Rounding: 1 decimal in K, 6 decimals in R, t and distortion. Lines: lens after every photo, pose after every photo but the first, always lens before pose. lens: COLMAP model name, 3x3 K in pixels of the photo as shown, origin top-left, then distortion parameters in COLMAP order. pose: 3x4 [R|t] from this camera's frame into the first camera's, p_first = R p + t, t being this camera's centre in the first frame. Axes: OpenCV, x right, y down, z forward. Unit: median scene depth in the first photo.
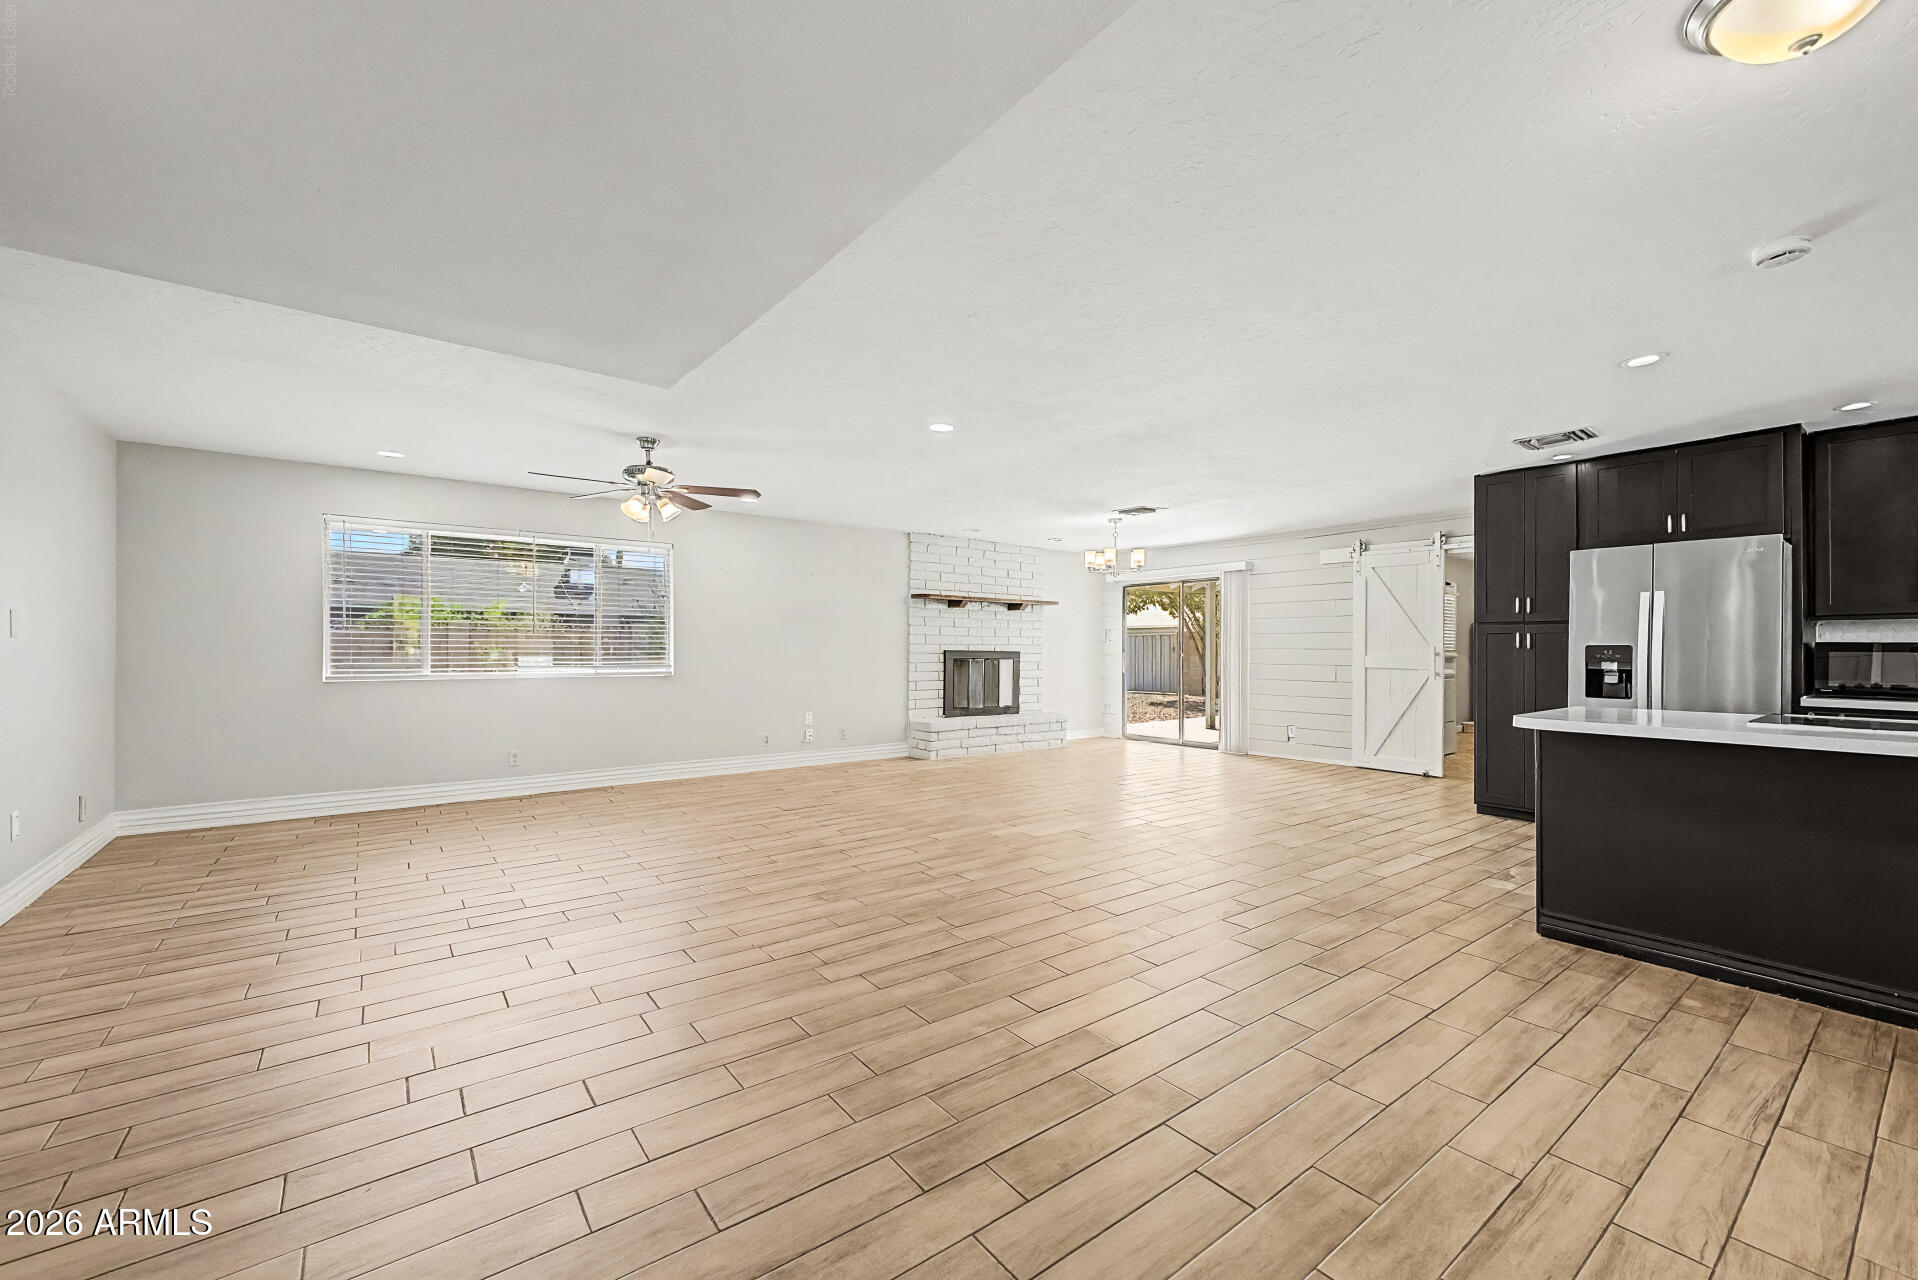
lens RADIAL K [[764.6, 0, 959.5], [0, 764.6, 651.2], [0, 0, 1]] dist [0.003581, 0.000128]
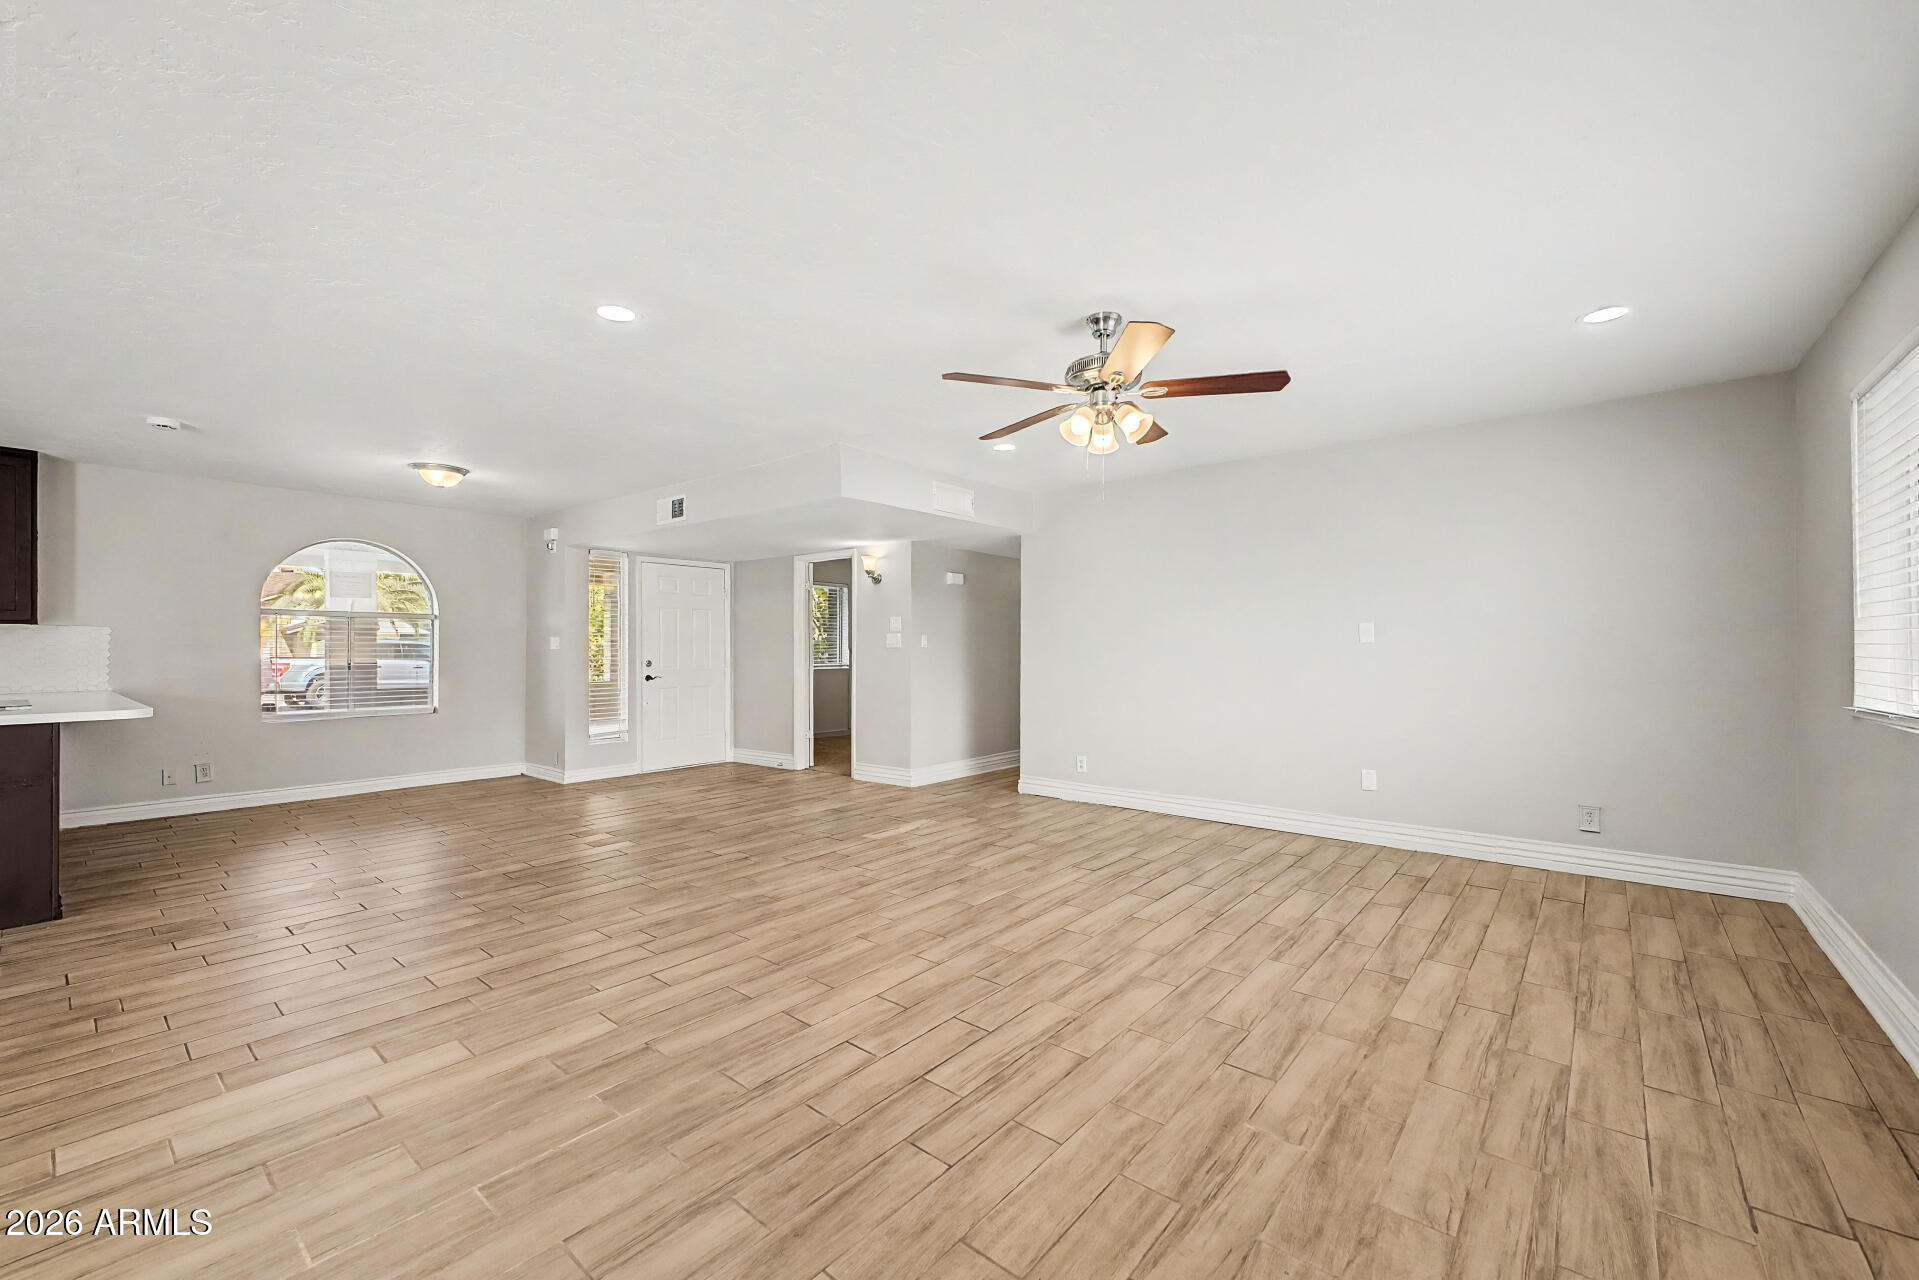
lens RADIAL K [[775.5, 0, 980.8], [0, 775.5, 645.8], [0, 0, 1]] dist [0.007350, -0.000100]
pose [[-0.970101, -0.000254, -0.242700, -0.147325], [-0.001016, 0.999995, 0.003013, -0.010736], [0.242698, 0.003169, -0.970097, 1.517402]]
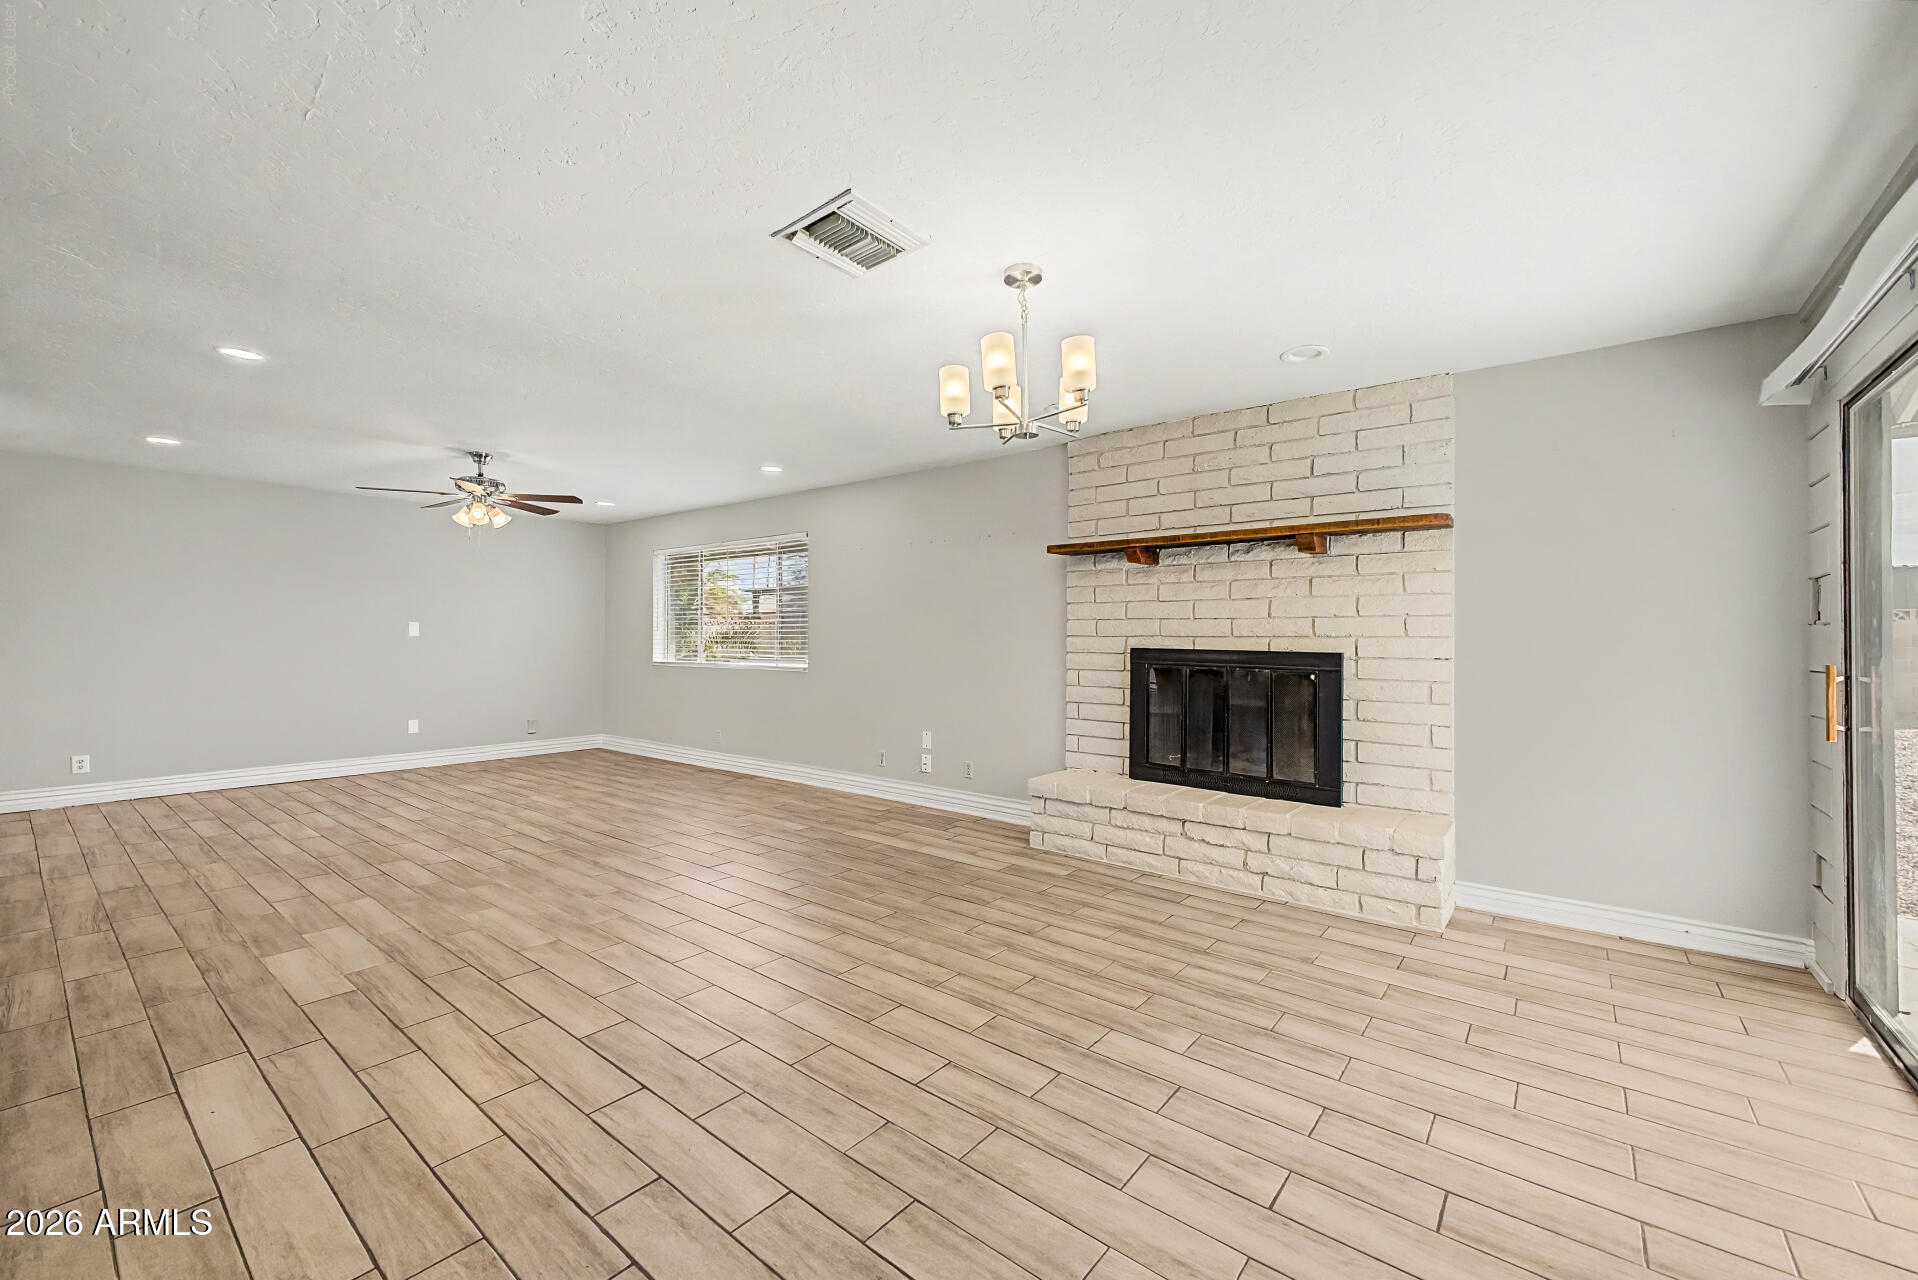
lens RADIAL K [[755.8, 0, 959.0], [0, 755.8, 640.0], [0, 0, 1]] dist [0.001436, -0.000112]
pose [[0.250036, -0.001357, -0.968236, 0.783750], [-0.006682, 0.999973, -0.003127, -0.007432], [0.968214, 0.007251, 0.250020, 1.334838]]
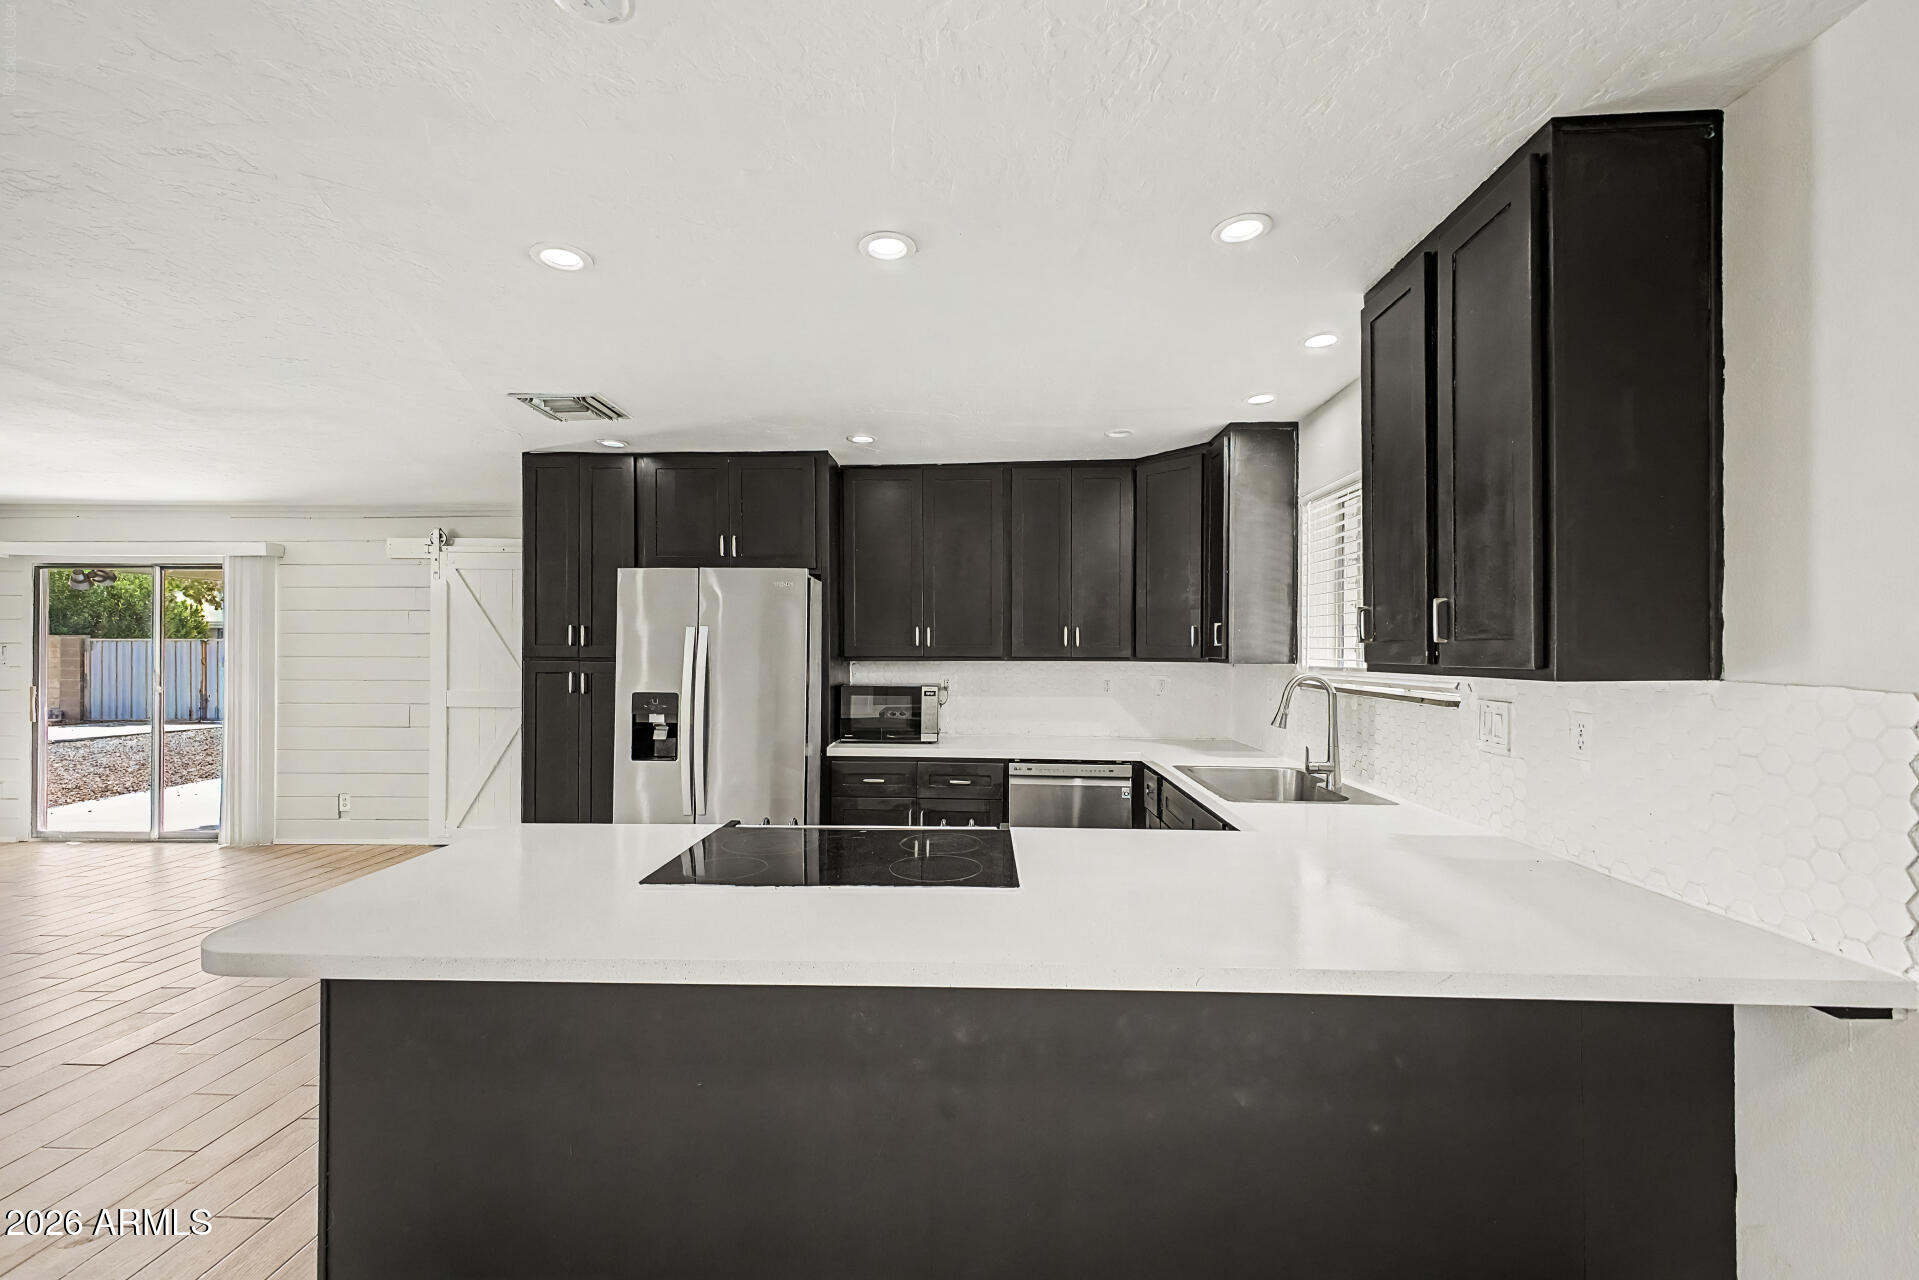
lens RADIAL K [[775.5, 0, 980.8], [0, 775.5, 645.8], [0, 0, 1]] dist [0.007350, -0.000100]
pose [[0.620820, 0.006405, 0.783927, 0.403187], [0.000190, 0.999965, -0.008320, -0.045496], [-0.783953, 0.005314, 0.620797, 0.231892]]
